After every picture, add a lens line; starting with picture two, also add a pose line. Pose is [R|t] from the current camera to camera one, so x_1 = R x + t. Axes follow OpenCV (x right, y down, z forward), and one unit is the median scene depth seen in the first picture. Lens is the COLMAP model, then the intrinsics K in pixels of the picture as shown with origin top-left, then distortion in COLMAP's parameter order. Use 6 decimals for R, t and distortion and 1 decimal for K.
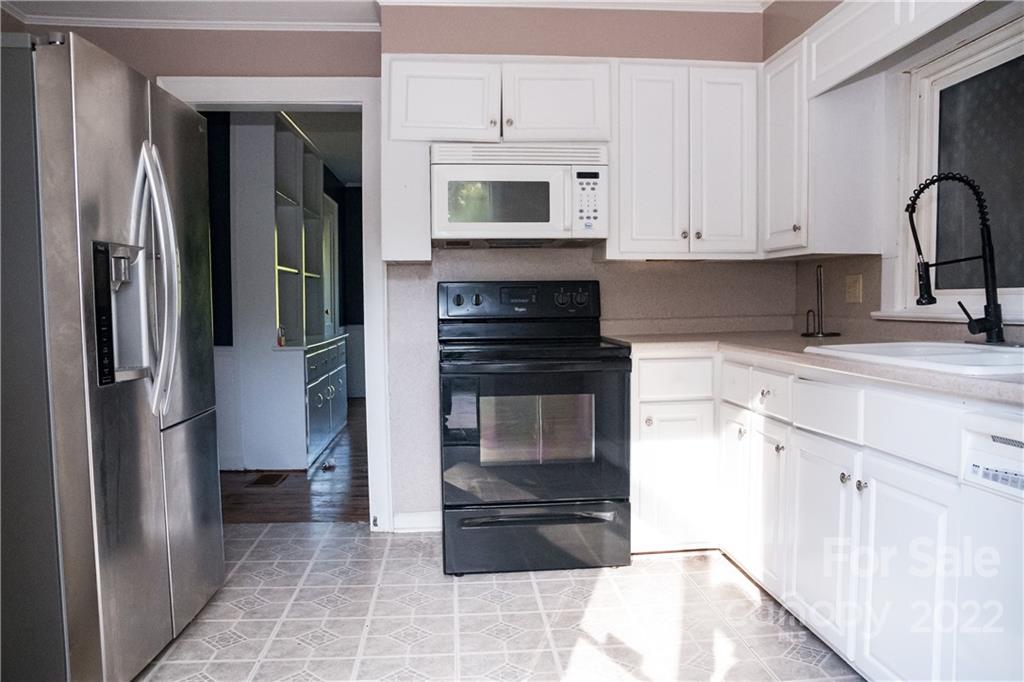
lens RADIAL K [[760.2, 0, 518.7], [0, 760.2, 348.3], [0, 0, 1]] dist [-0.115567, 0.070372]
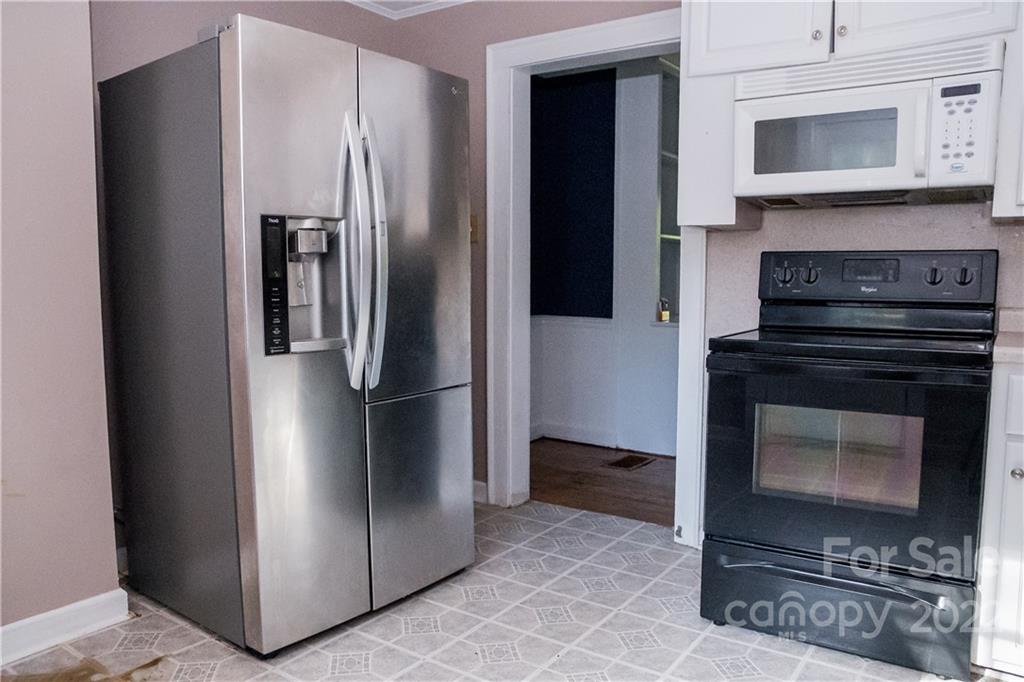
lens RADIAL K [[760.2, 0, 497.9], [0, 760.2, 359.6], [0, 0, 1]] dist [-0.115567, 0.070372]
pose [[0.766105, 0.078221, -0.637937, 0.206958], [-0.044949, 0.996657, 0.068227, -0.017892], [0.641141, -0.023594, 0.767060, 0.237979]]
